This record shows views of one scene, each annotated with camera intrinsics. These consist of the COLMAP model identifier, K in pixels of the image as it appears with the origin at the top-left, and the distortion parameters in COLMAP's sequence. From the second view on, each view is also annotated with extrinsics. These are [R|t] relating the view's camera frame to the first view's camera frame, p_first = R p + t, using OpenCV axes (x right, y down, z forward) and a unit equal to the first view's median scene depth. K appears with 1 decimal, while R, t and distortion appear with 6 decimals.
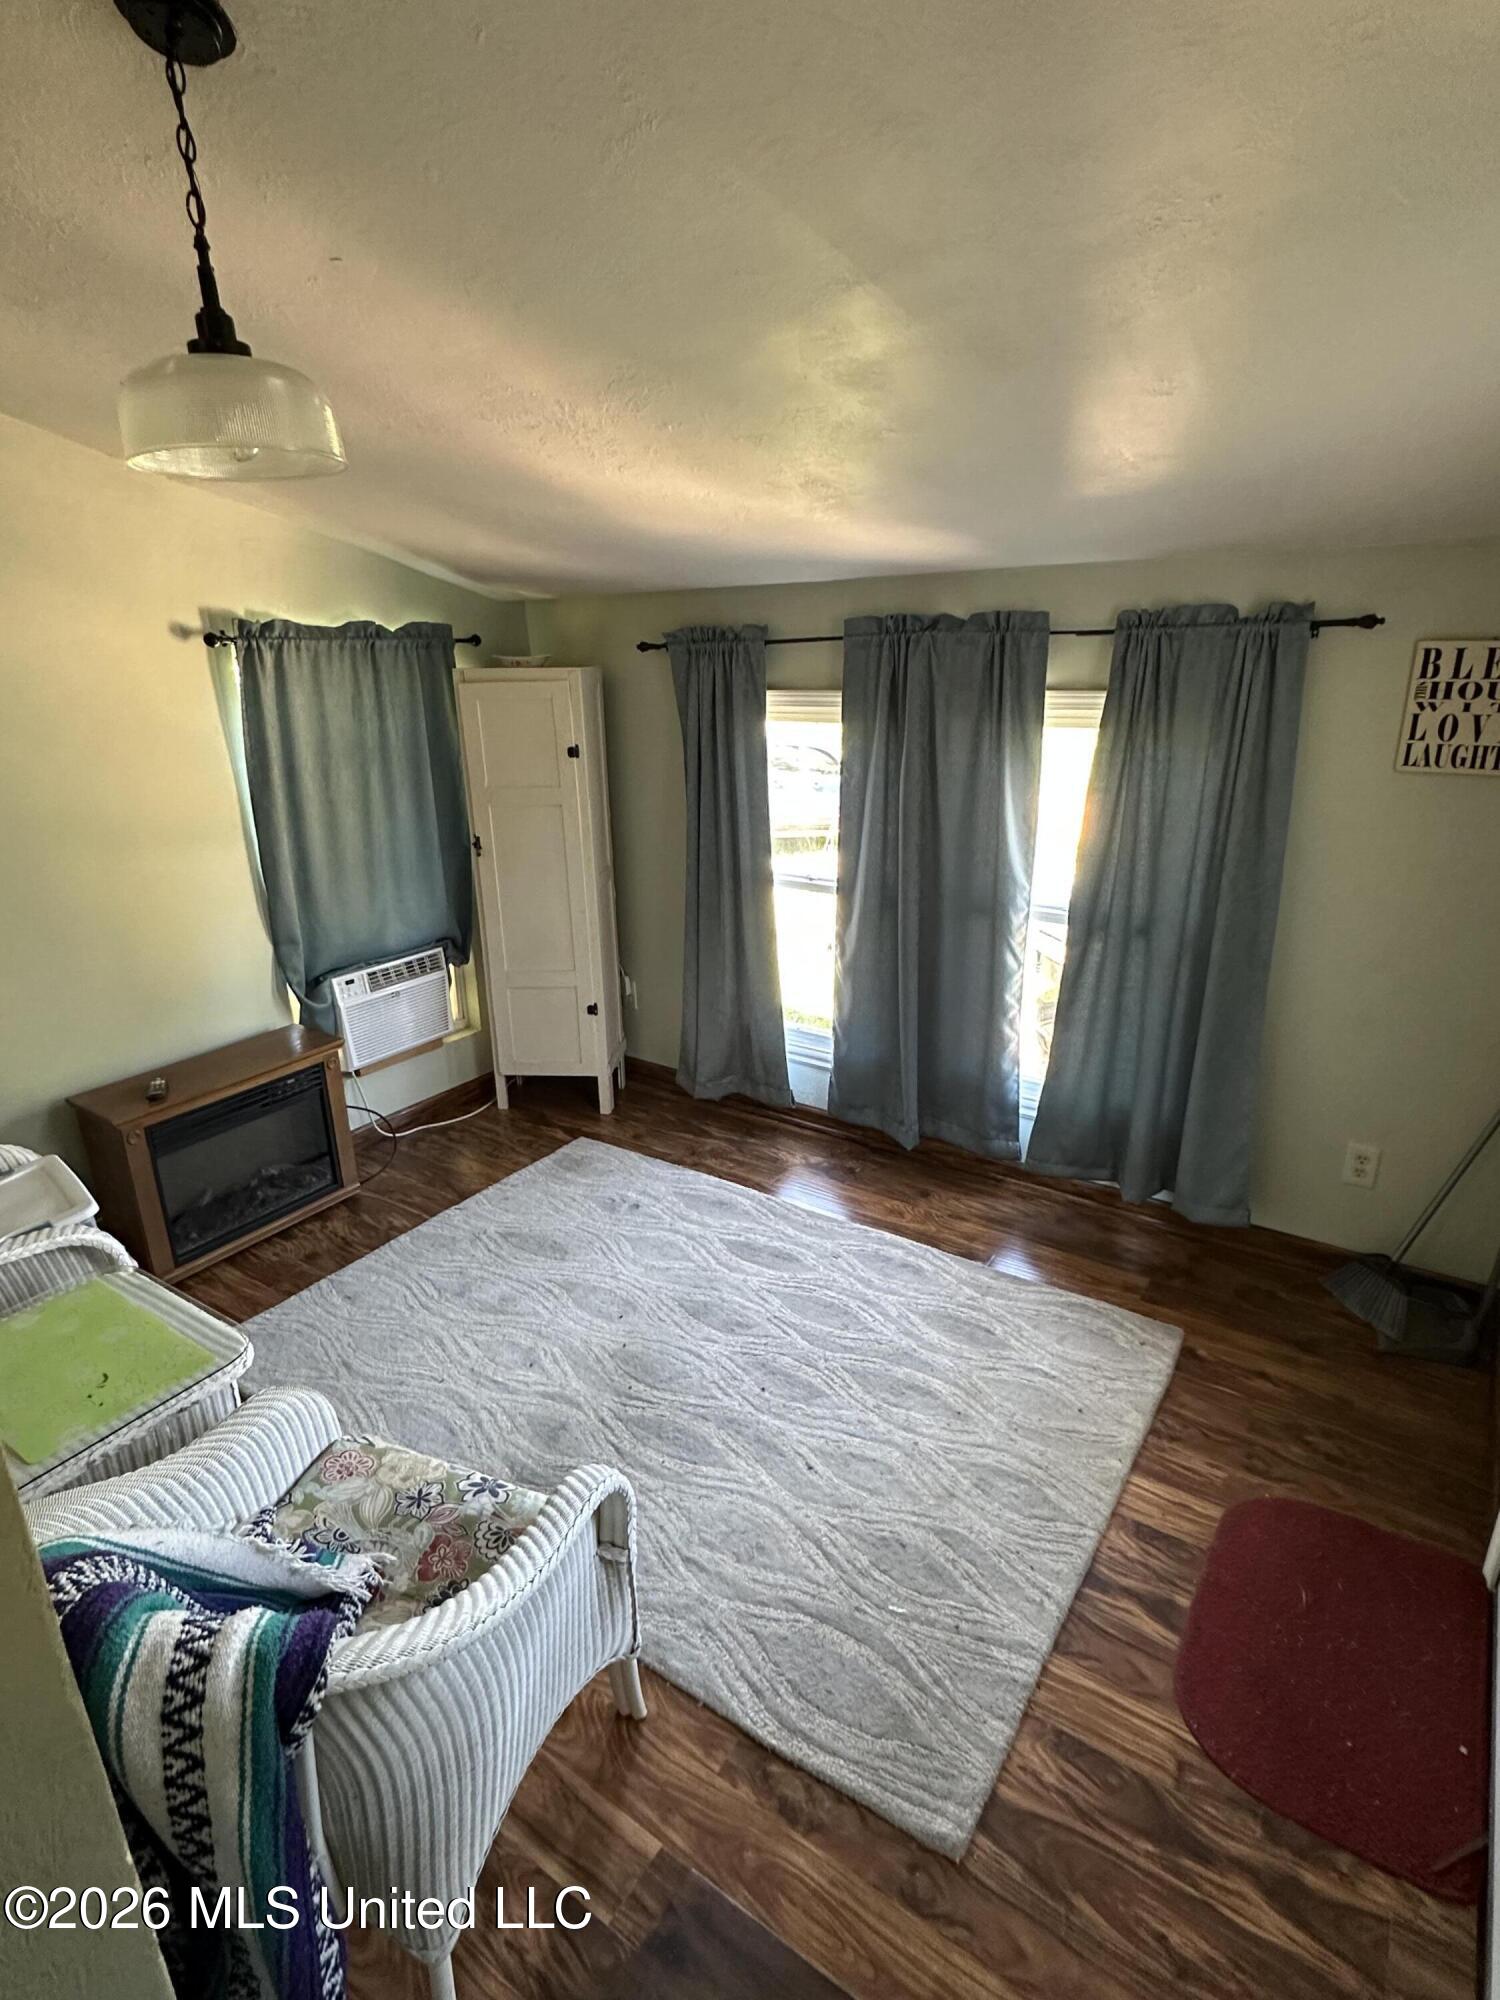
lens RADIAL K [[1043.3, 0, 750.0], [0, 1043.3, 1000.0], [0, 0, 1]] dist [0.001187, 0.000329]
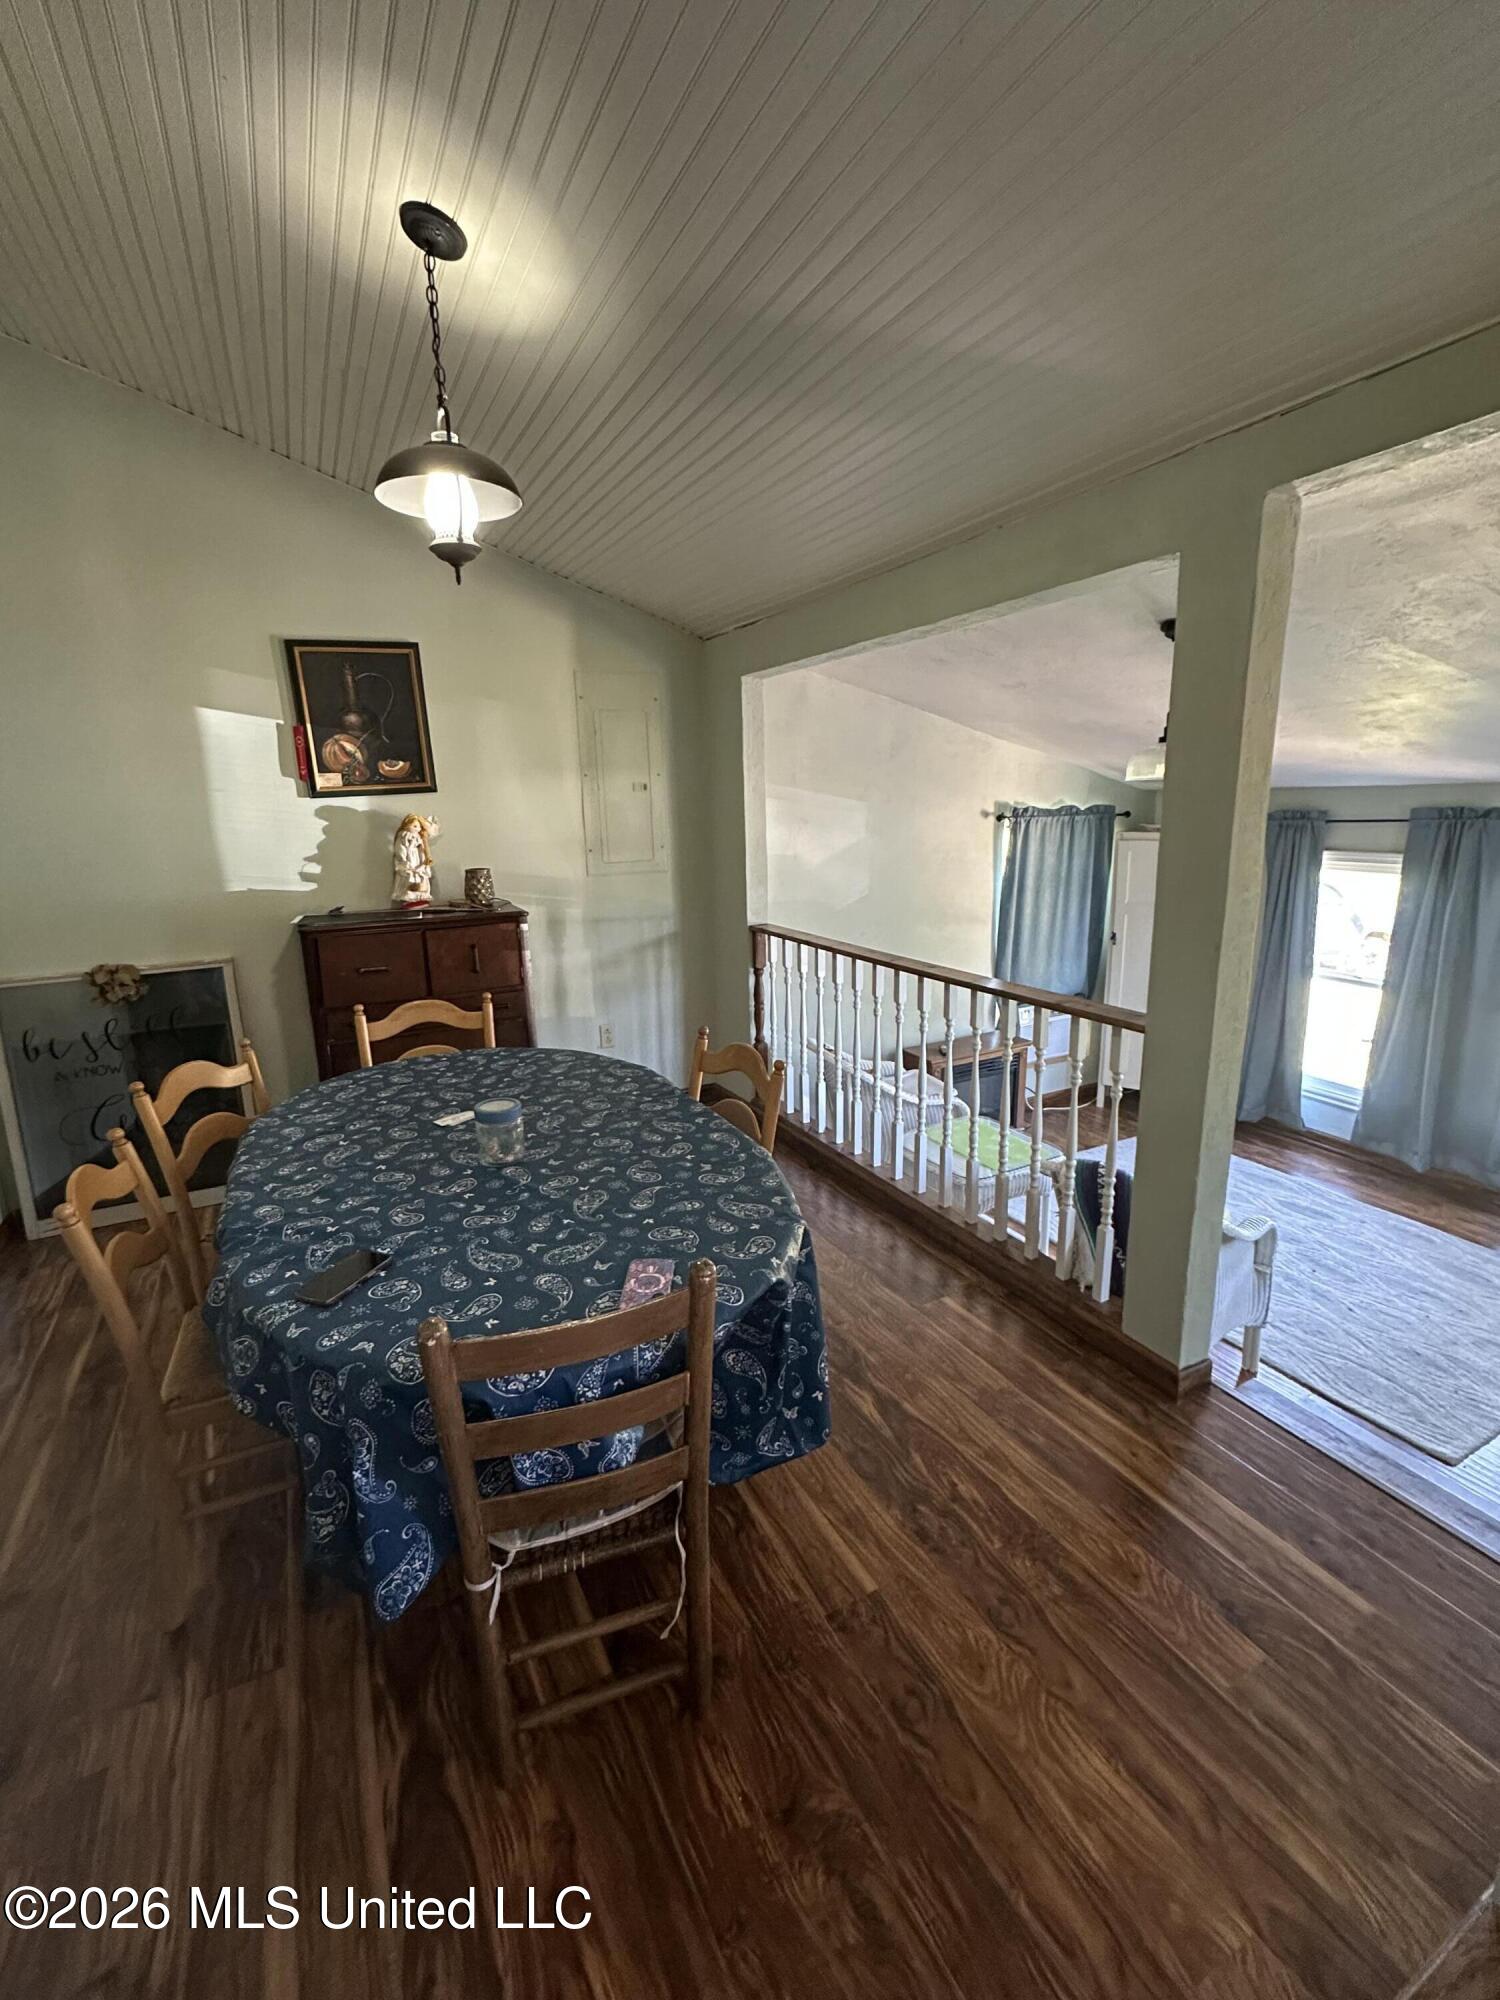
lens RADIAL K [[890.5, 0, 750.0], [0, 890.5, 1000.0], [0, 0, 1]] dist [-0.003067, -0.000336]
pose [[0.883023, 0.106459, -0.457097, -0.137624], [-0.147400, 0.987561, -0.054743, 0.121343], [0.445583, 0.115716, 0.887731, -0.538379]]
